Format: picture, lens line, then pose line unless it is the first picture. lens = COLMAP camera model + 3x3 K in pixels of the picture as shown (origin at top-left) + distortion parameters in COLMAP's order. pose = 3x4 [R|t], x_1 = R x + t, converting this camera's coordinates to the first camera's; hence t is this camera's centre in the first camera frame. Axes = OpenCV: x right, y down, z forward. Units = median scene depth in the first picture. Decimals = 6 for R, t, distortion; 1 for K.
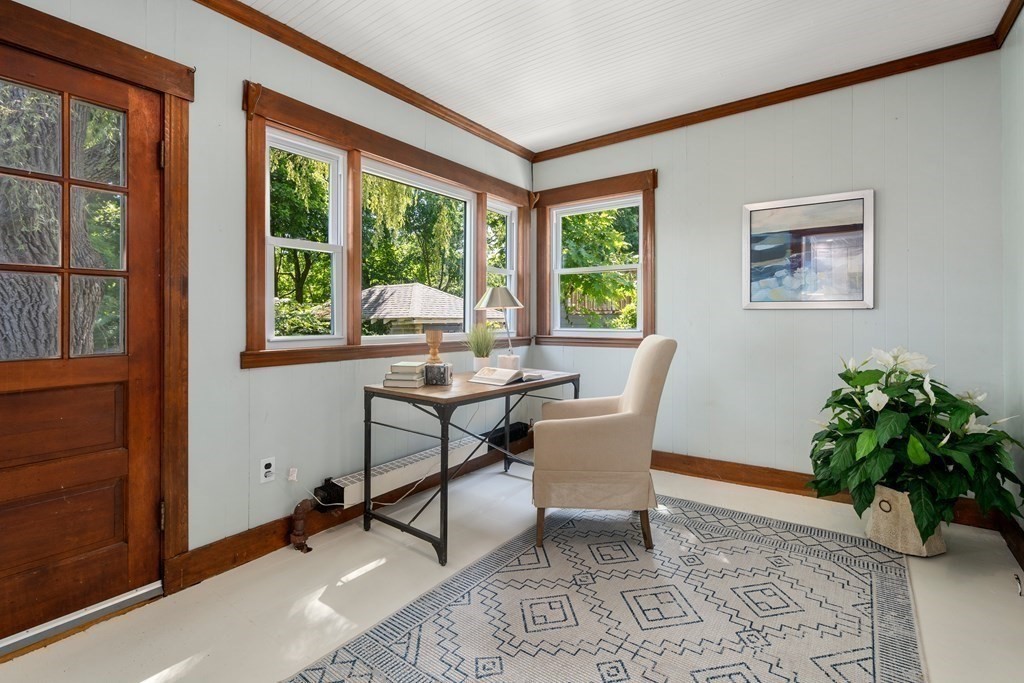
lens RADIAL K [[469.1, 0, 509.4], [0, 469.1, 338.9], [0, 0, 1]] dist [-0.008521, -0.000064]
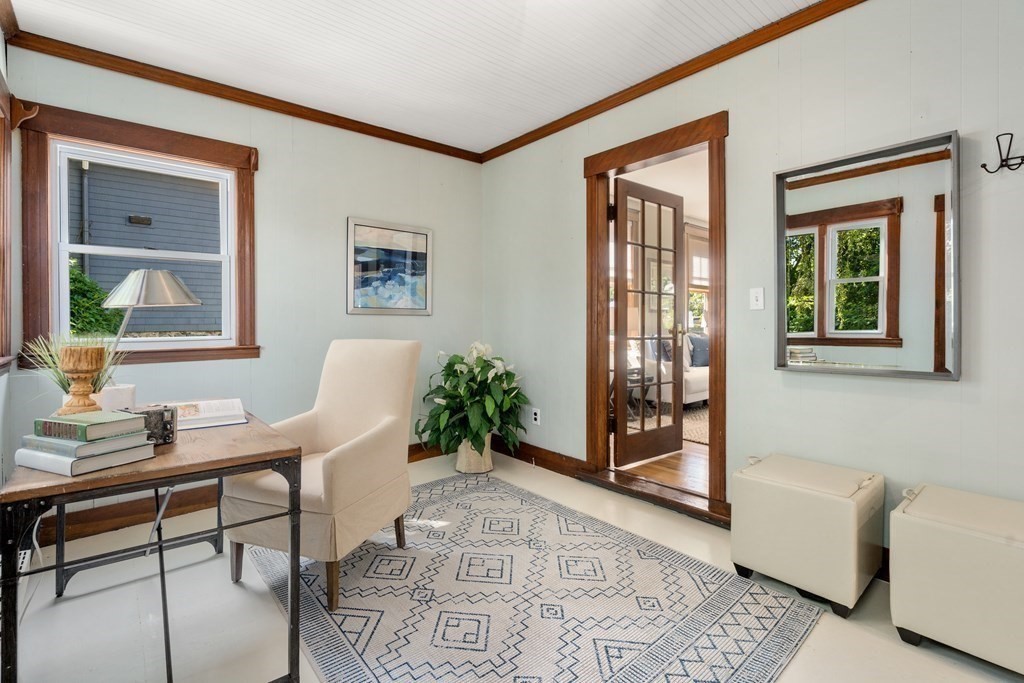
lens RADIAL K [[469.1, 0, 509.4], [0, 469.1, 338.9], [0, 0, 1]] dist [-0.008521, -0.000064]
pose [[0.234160, -0.034464, 0.971587, -0.688903], [0.045904, 0.998649, 0.024361, -0.021296], [-0.971114, 0.038895, 0.235425, 0.569339]]
